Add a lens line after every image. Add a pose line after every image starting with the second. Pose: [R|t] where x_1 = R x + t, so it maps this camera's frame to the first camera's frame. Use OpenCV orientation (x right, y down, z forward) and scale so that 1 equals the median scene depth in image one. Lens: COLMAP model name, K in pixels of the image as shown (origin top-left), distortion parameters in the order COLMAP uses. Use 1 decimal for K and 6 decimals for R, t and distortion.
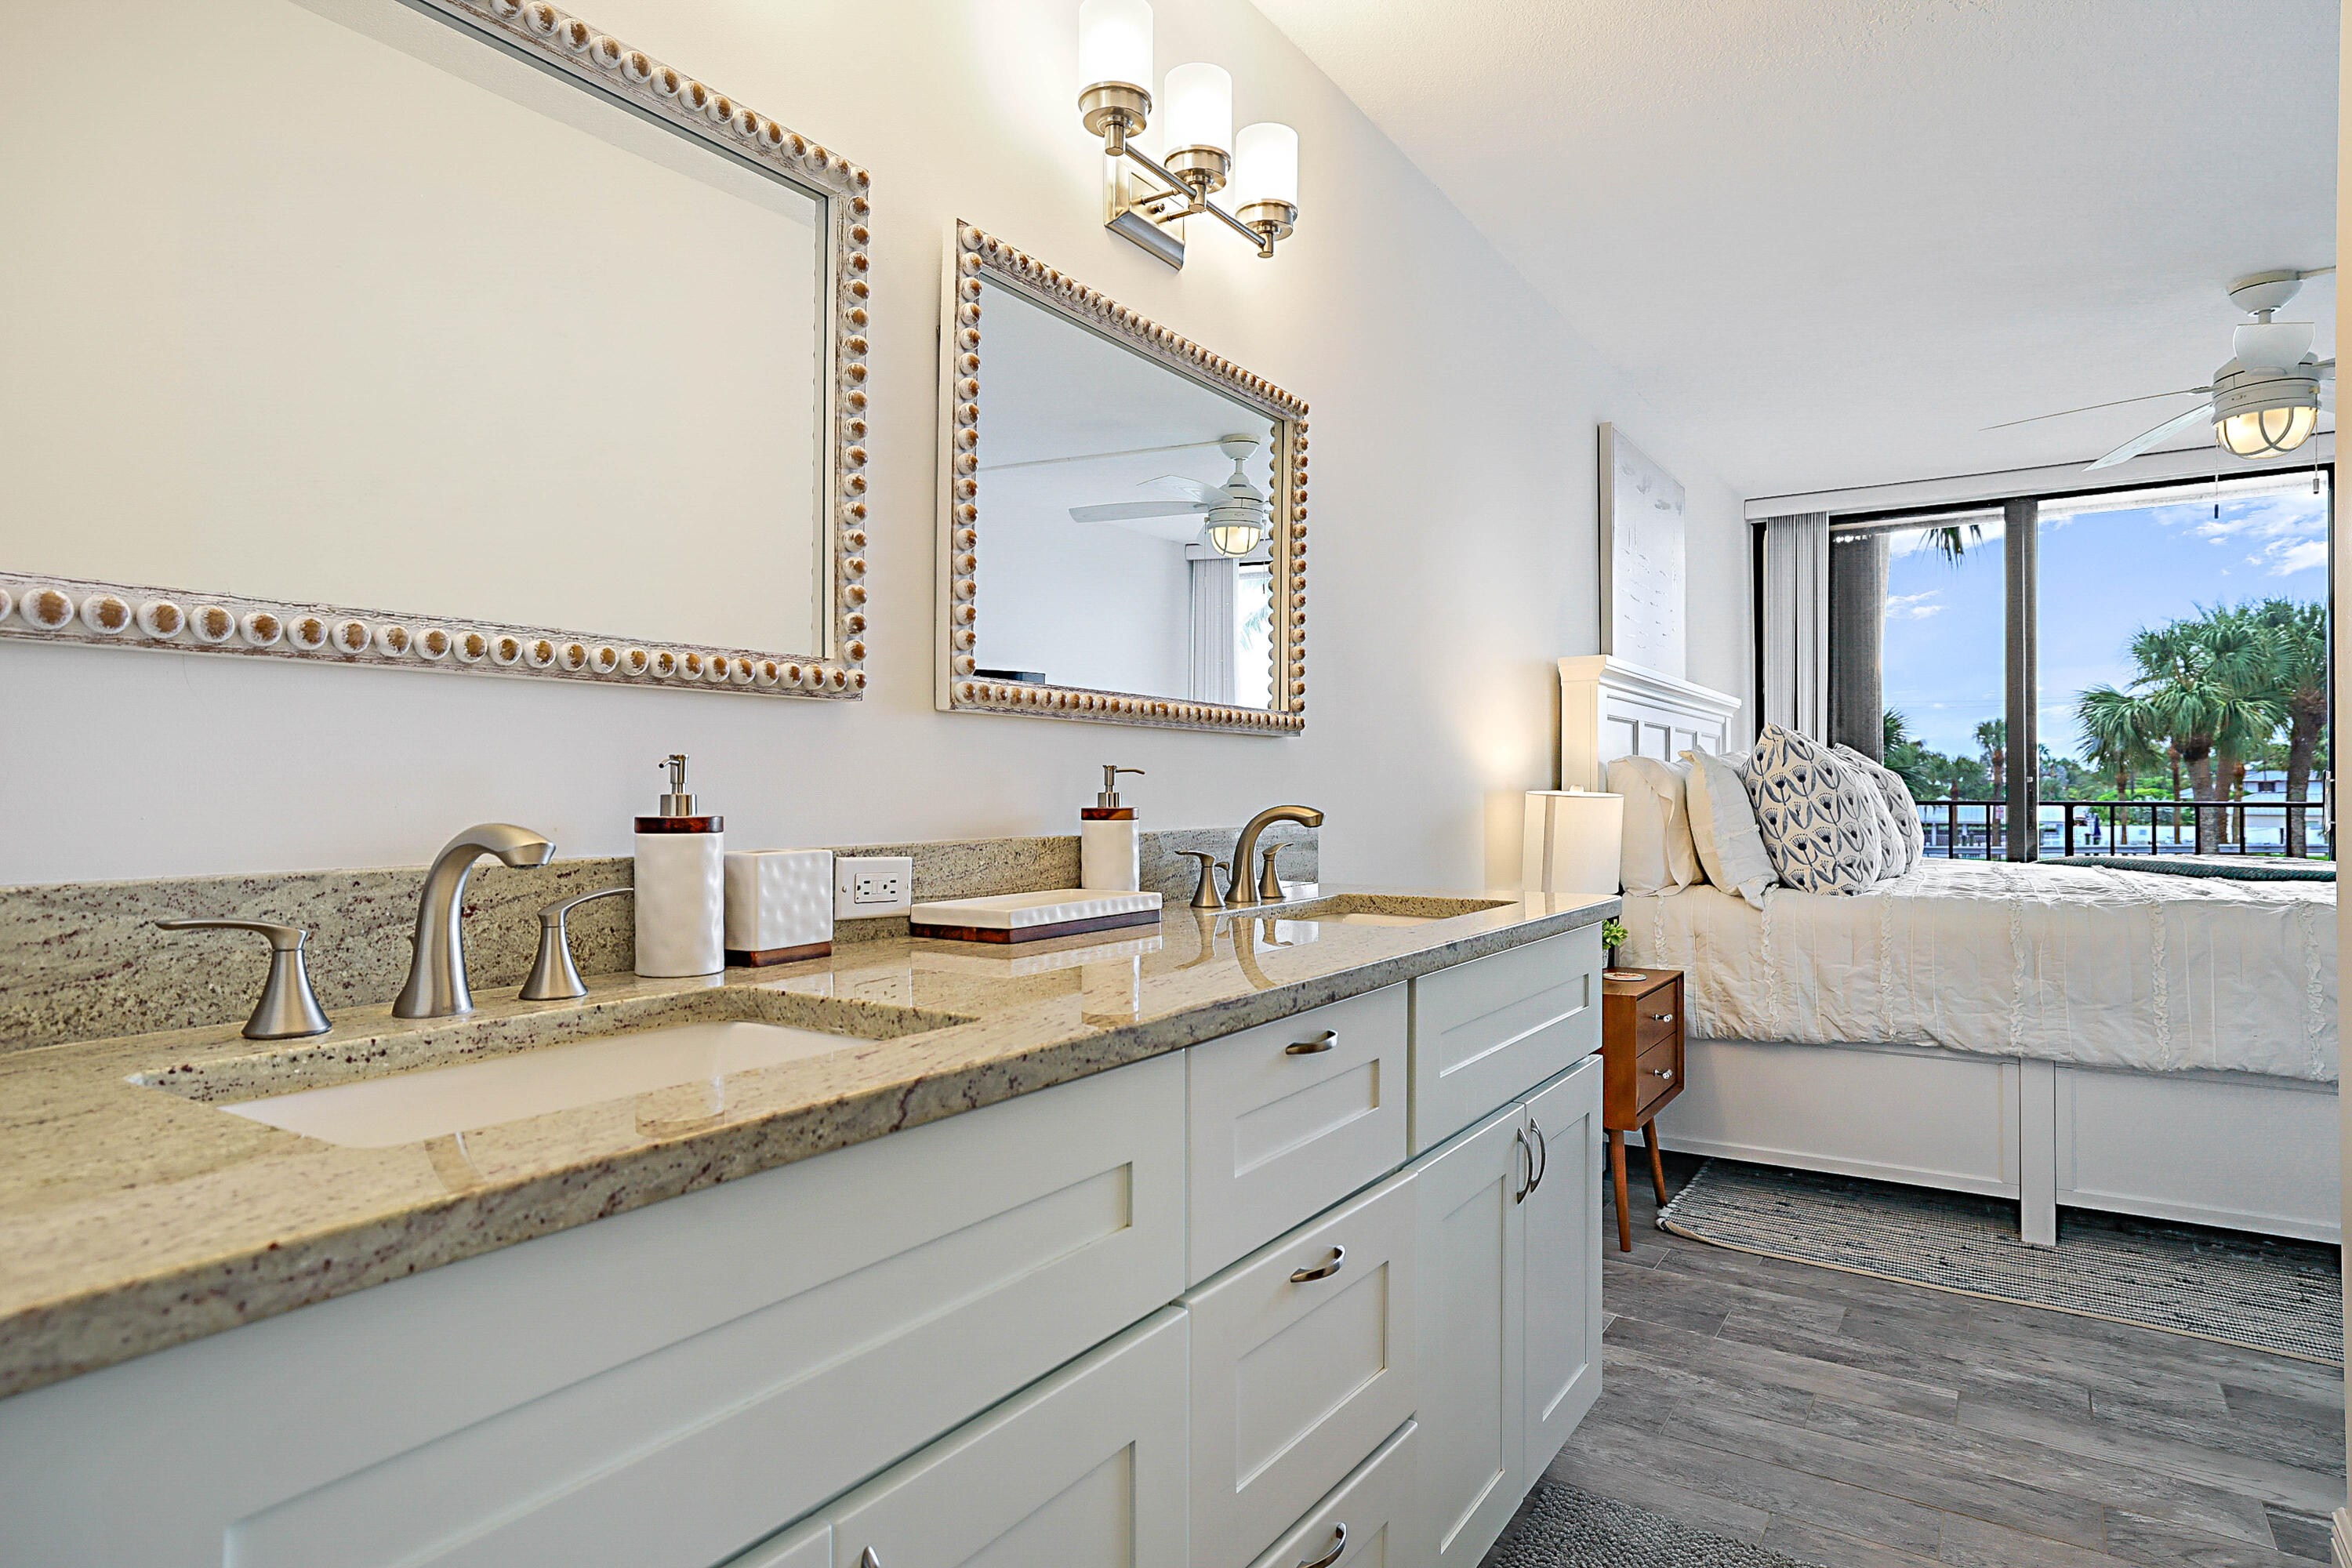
lens RADIAL K [[1337.2, 0, 1176.0], [0, 1337.2, 784.0], [0, 0, 1]] dist [-0.024461, 0.030668]
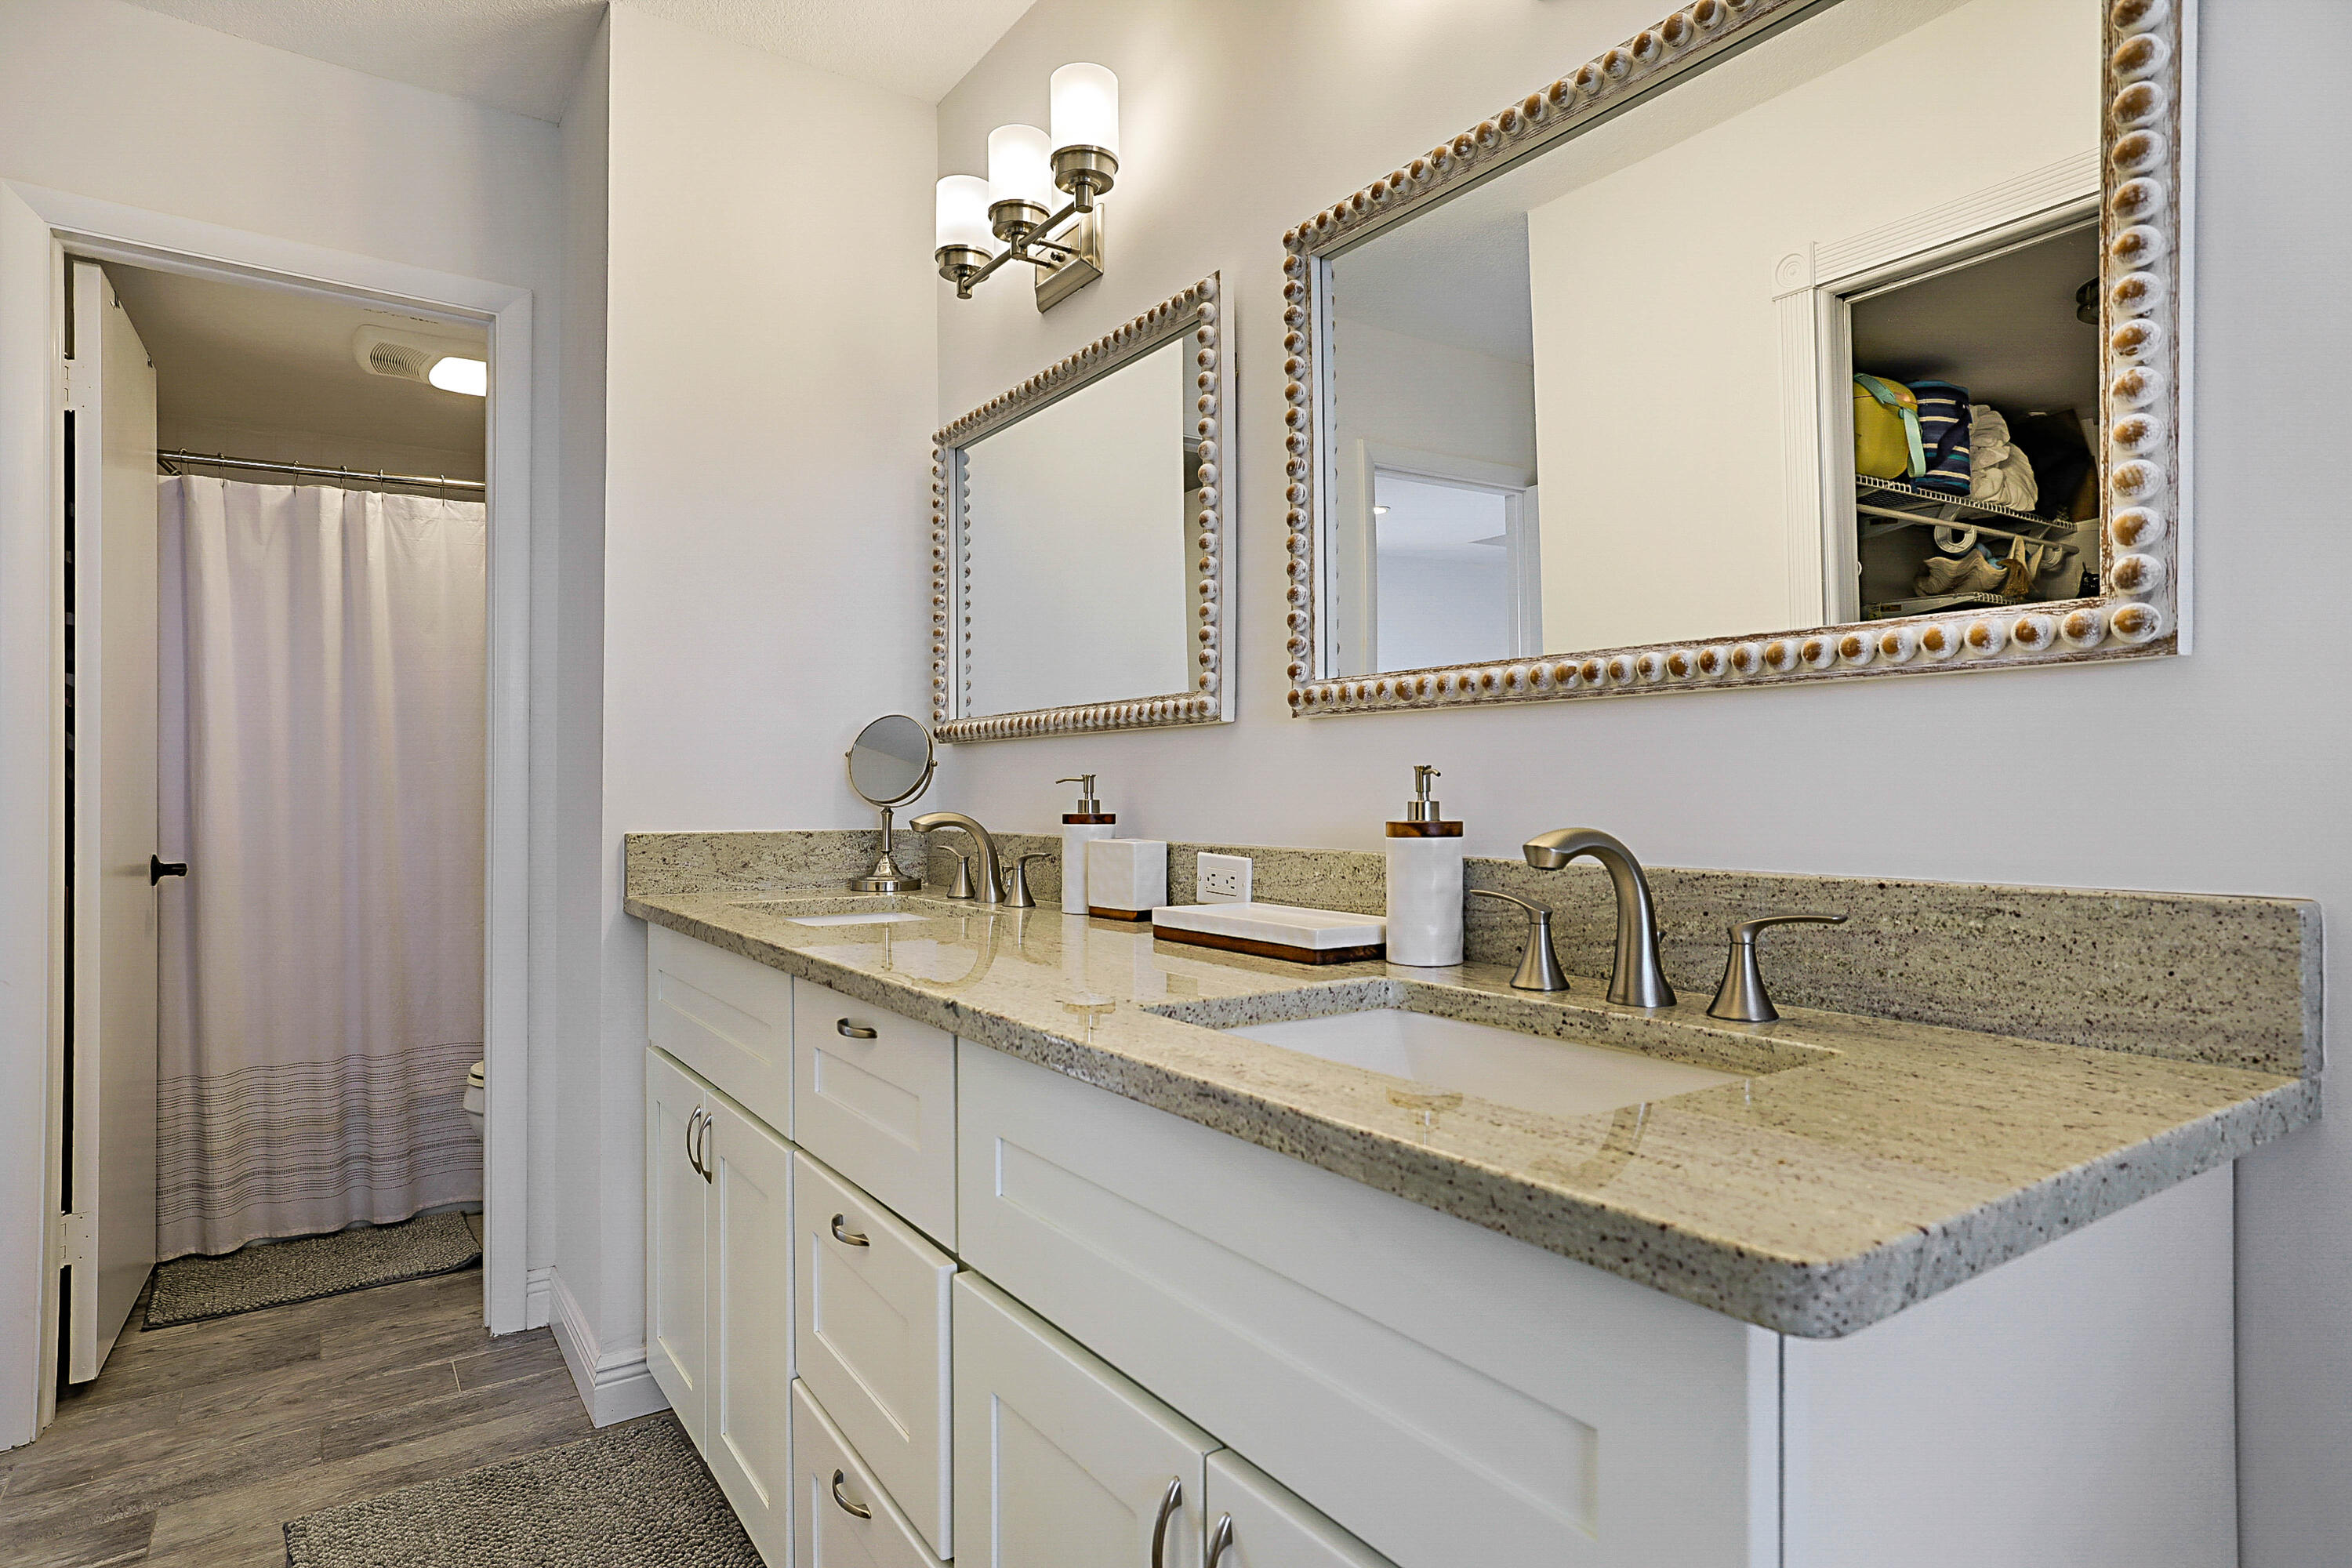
lens RADIAL K [[1270.8, 0, 1178.0], [0, 1270.8, 788.4], [0, 0, 1]] dist [0.001177, 0.000267]
pose [[-0.379716, -0.009700, -0.925052, 0.859202], [-0.001124, 0.999949, -0.010024, 0.008448], [0.925102, -0.002767, -0.379708, 1.464166]]
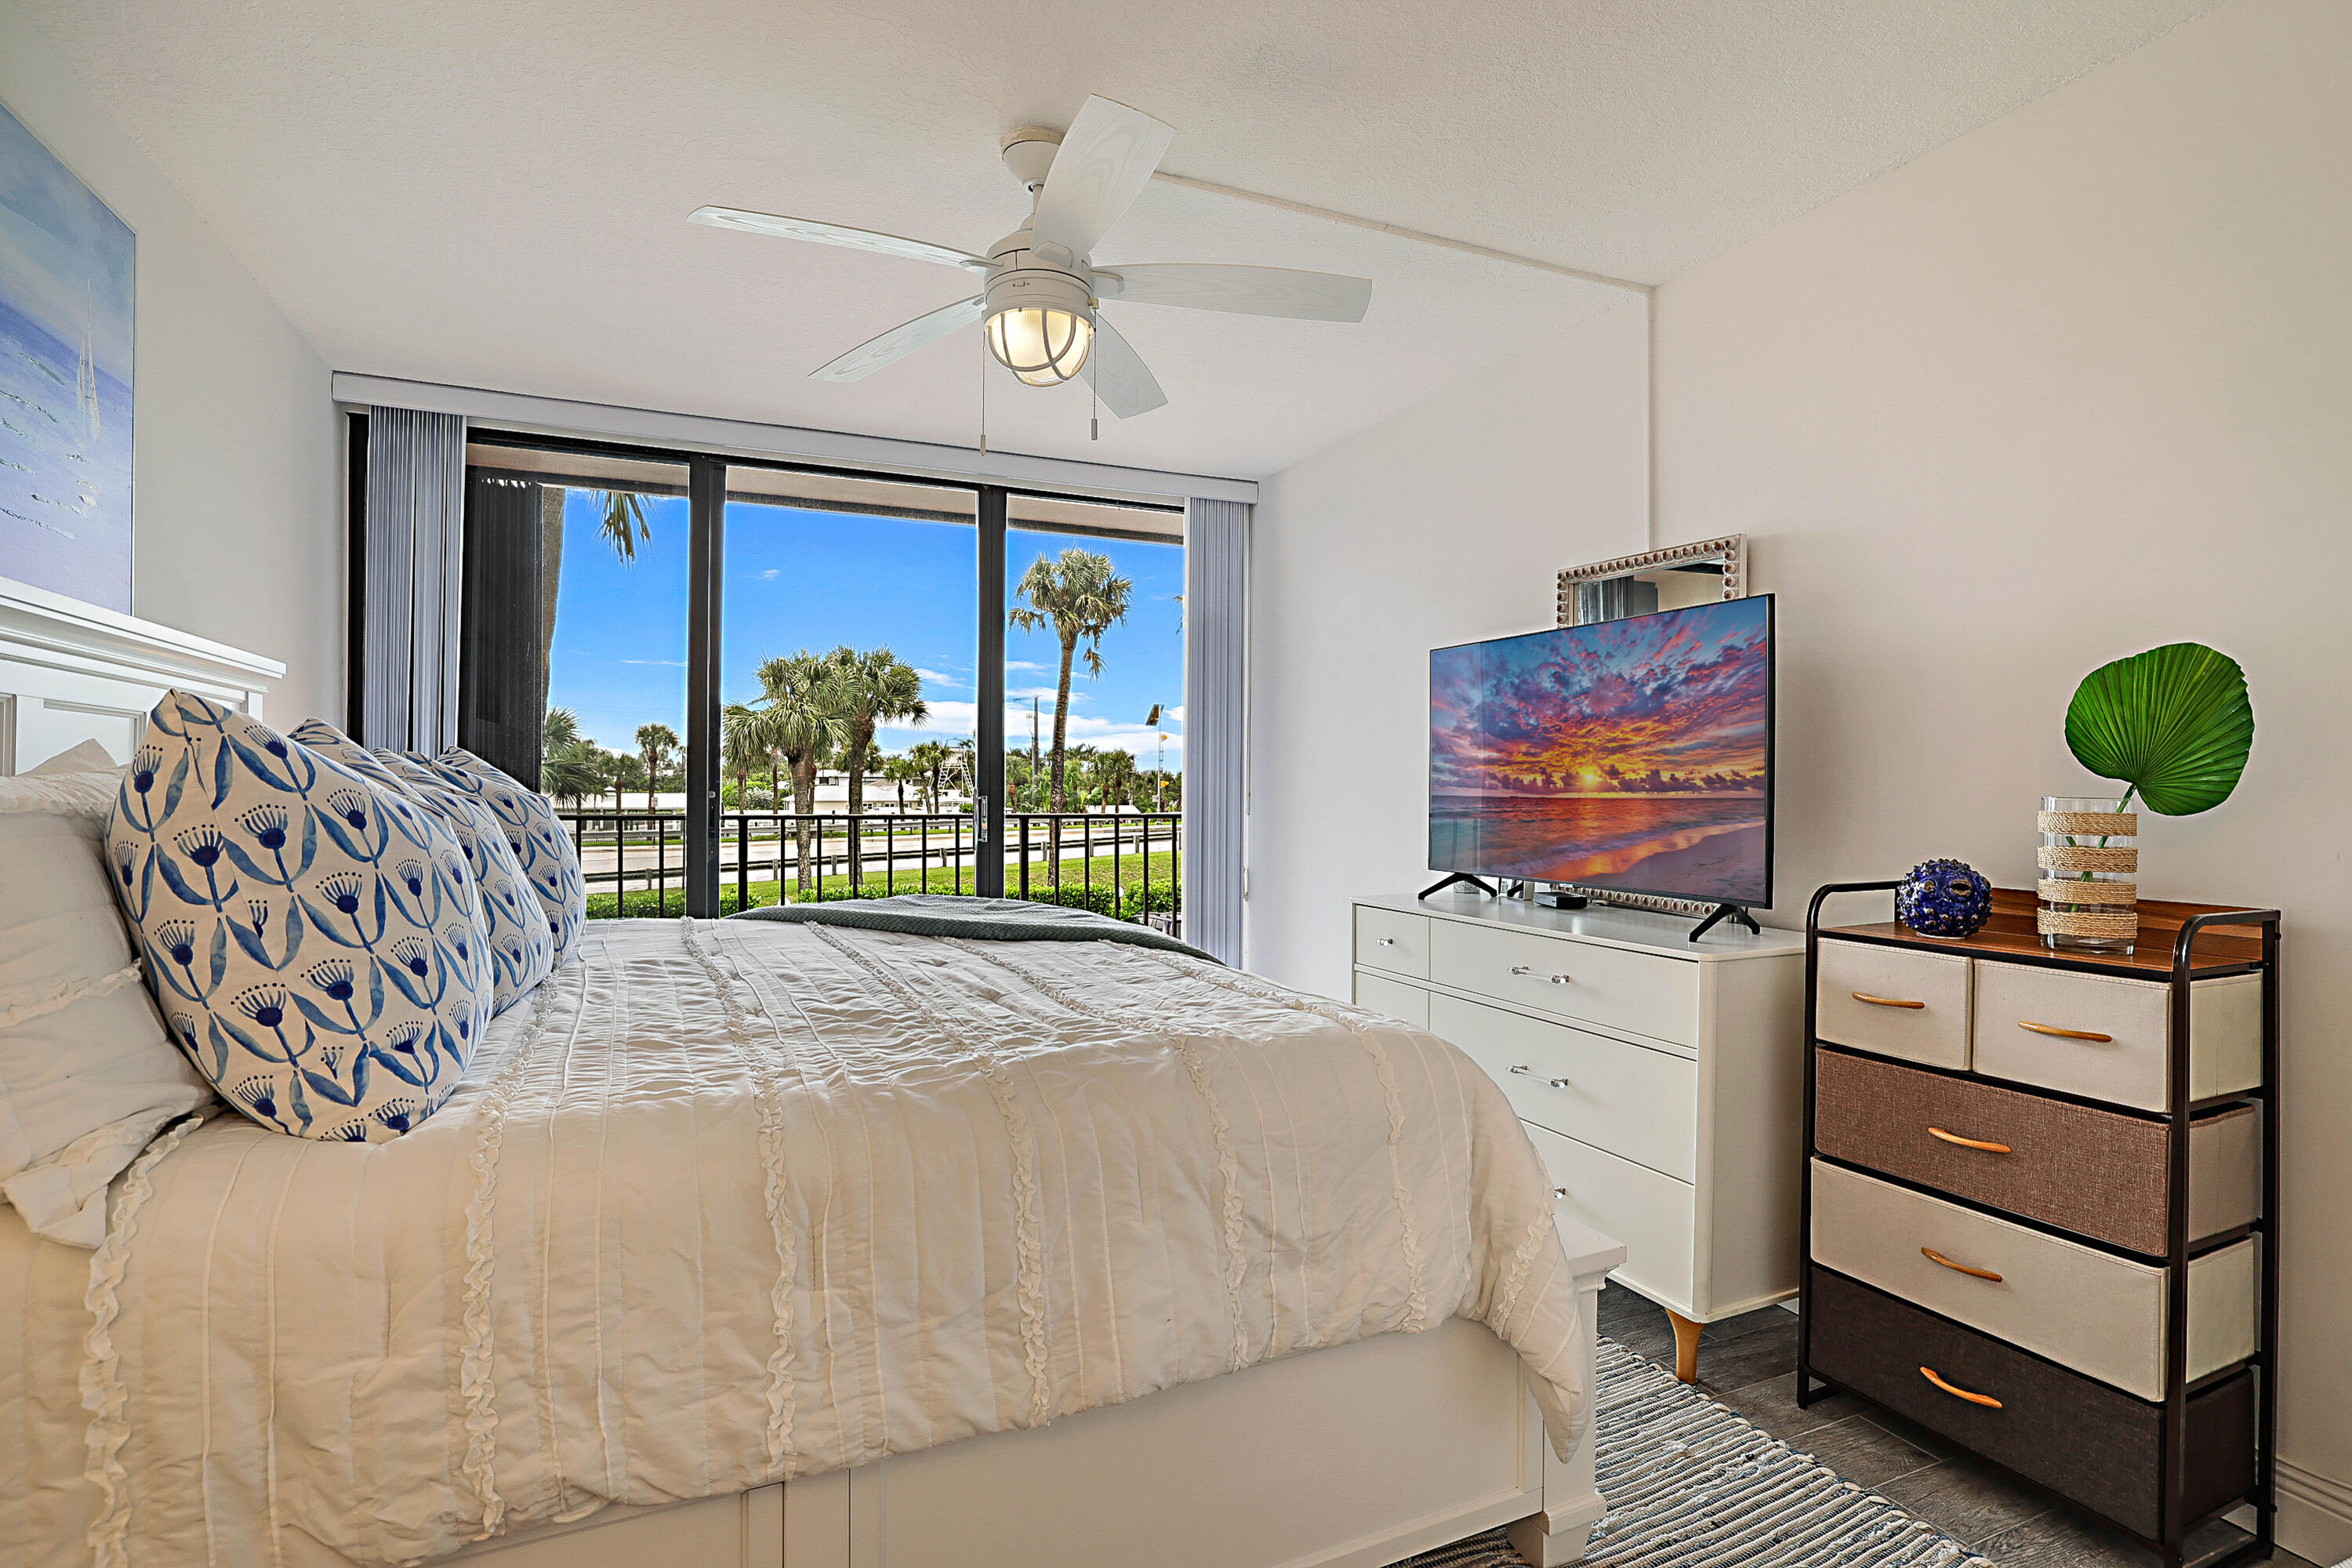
lens RADIAL K [[1131.8, 0, 1175.0], [0, 1131.8, 785.9], [0, 0, 1]] dist [-0.044413, 0.026081]
pose [[0.548264, 0.004572, 0.836293, 0.309047], [-0.012971, 0.999911, 0.003037, -0.021686], [-0.836205, -0.012512, 0.548275, 0.542676]]
